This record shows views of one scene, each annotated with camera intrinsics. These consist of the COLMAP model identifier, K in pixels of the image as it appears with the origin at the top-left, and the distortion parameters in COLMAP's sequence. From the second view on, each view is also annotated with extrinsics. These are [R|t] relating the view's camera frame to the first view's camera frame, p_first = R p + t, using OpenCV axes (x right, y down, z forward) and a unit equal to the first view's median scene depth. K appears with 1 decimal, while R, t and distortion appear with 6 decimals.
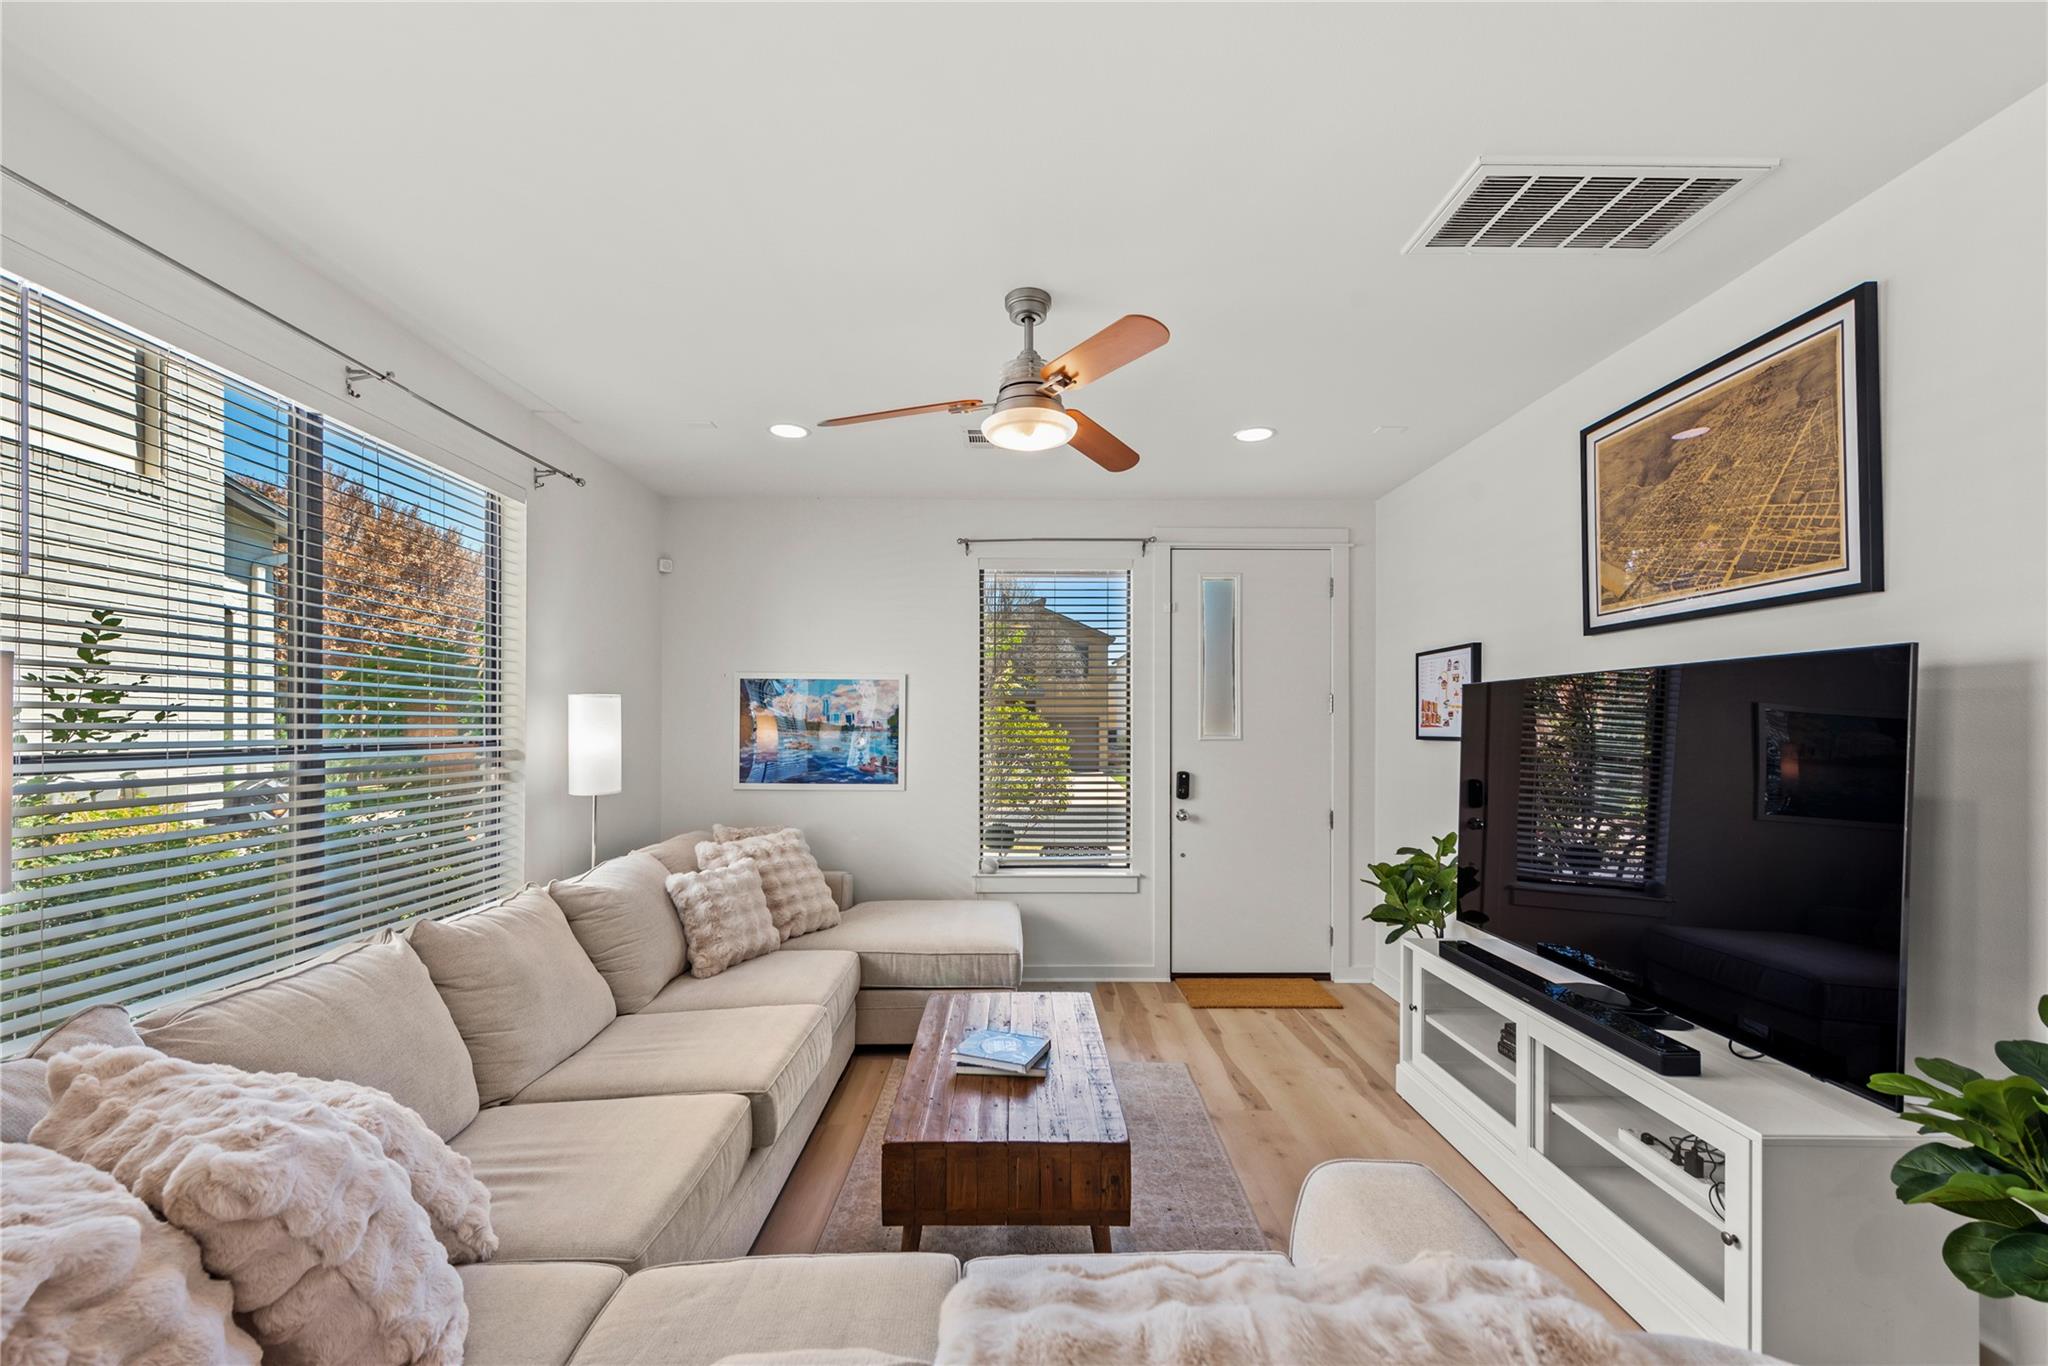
lens RADIAL K [[819.3, 0, 1077.3], [0, 819.3, 721.8], [0, 0, 1]] dist [0.018168, 0.000145]
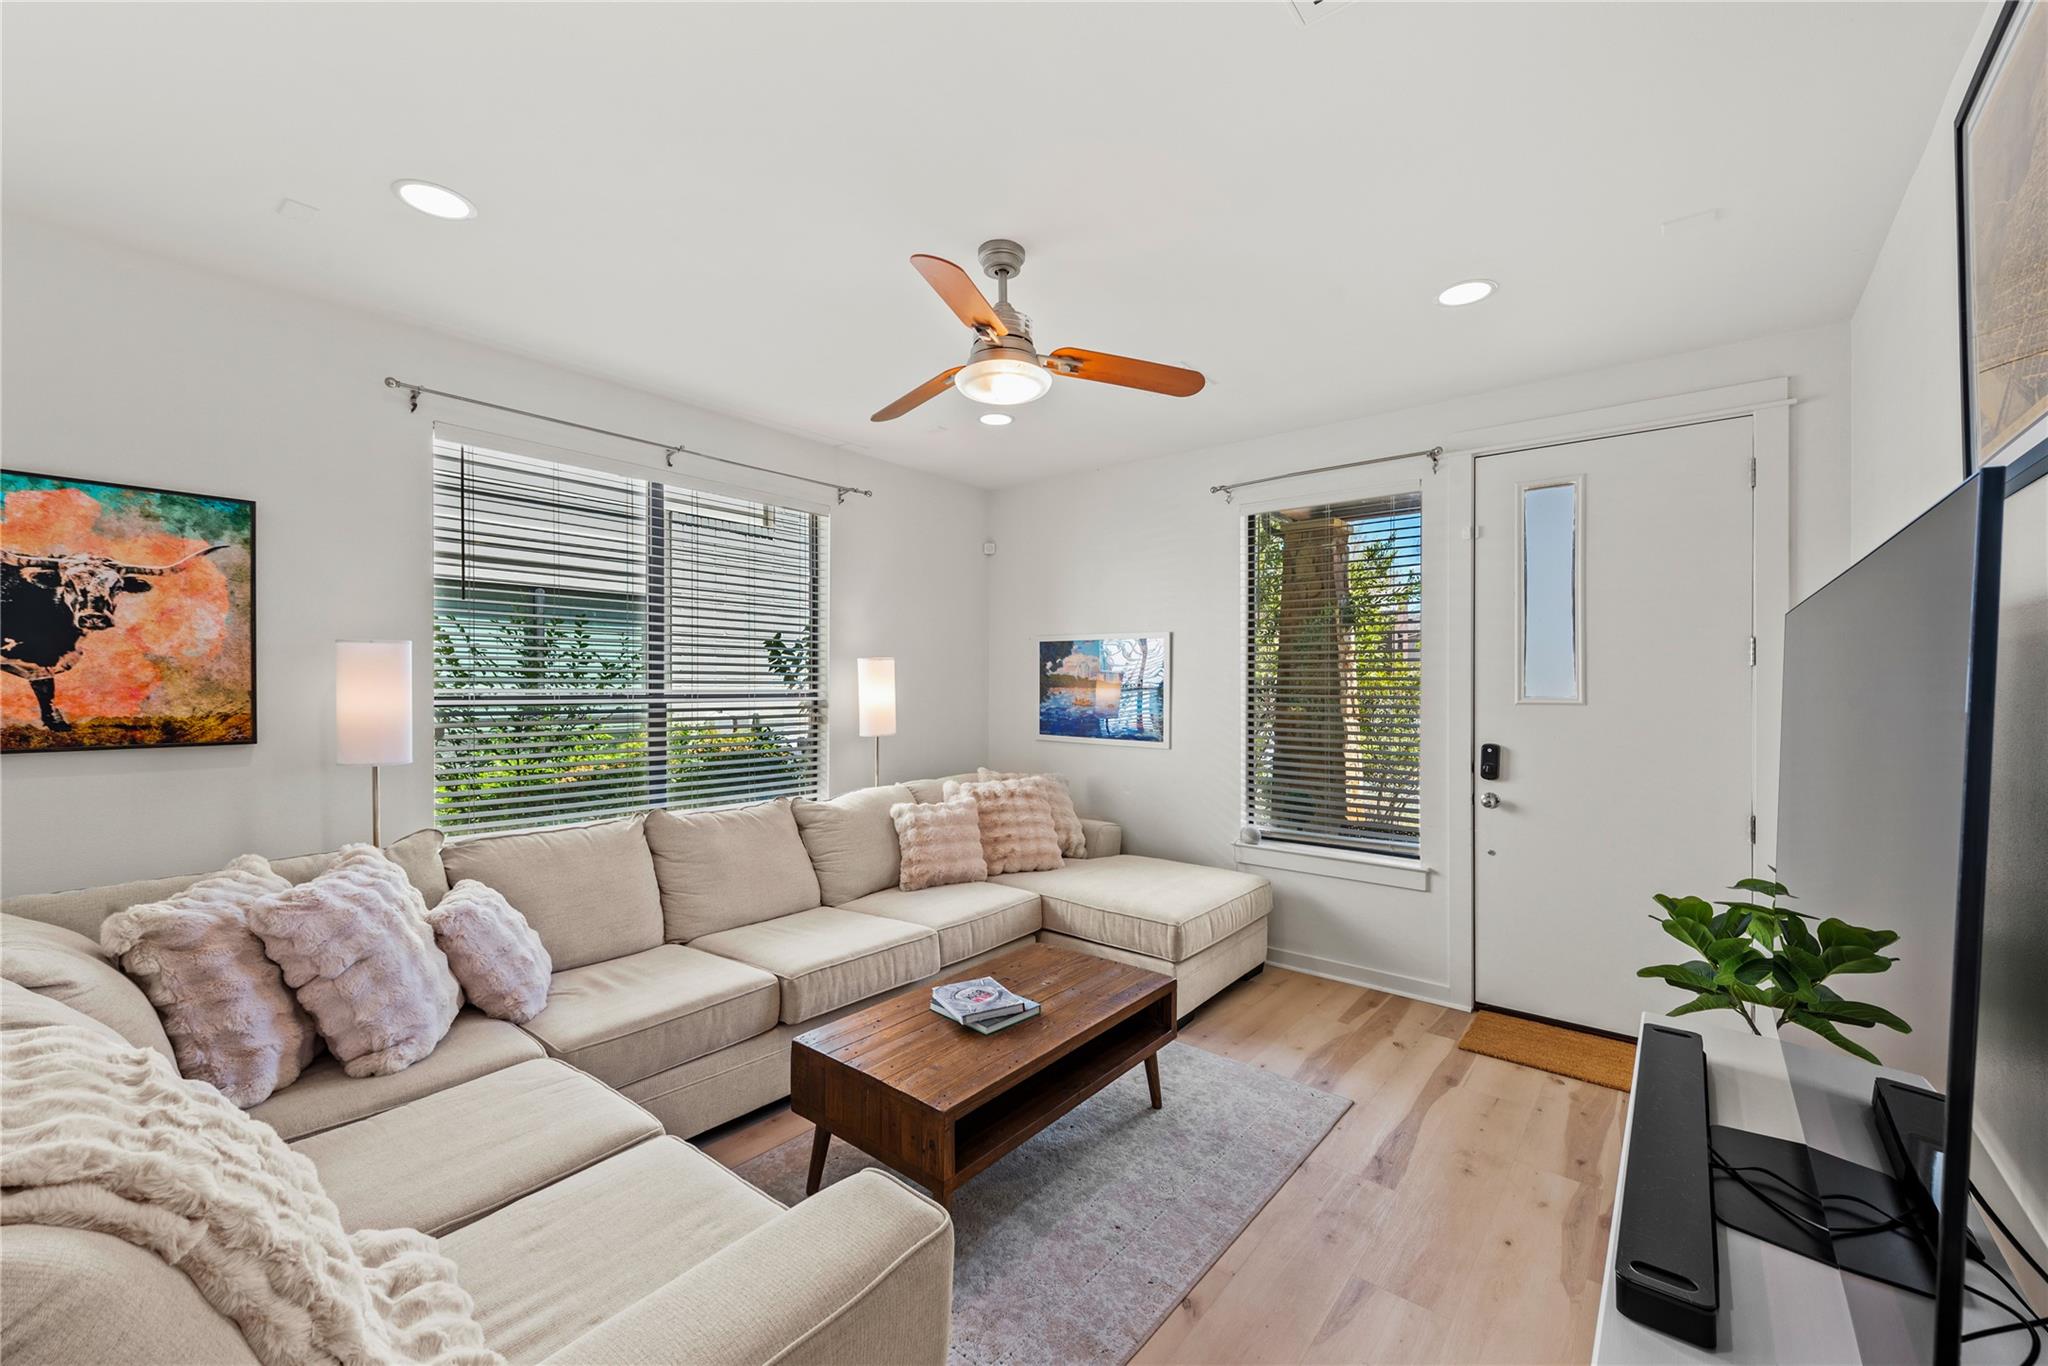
lens RADIAL K [[819.3, 0, 1027.5], [0, 819.3, 682.4], [0, 0, 1]] dist [0.018168, 0.000145]
pose [[0.767531, 0.001319, -0.641010, 0.393790], [-0.001632, 0.999999, 0.000104, 0.004008], [0.641009, 0.000966, 0.767533, 0.166753]]
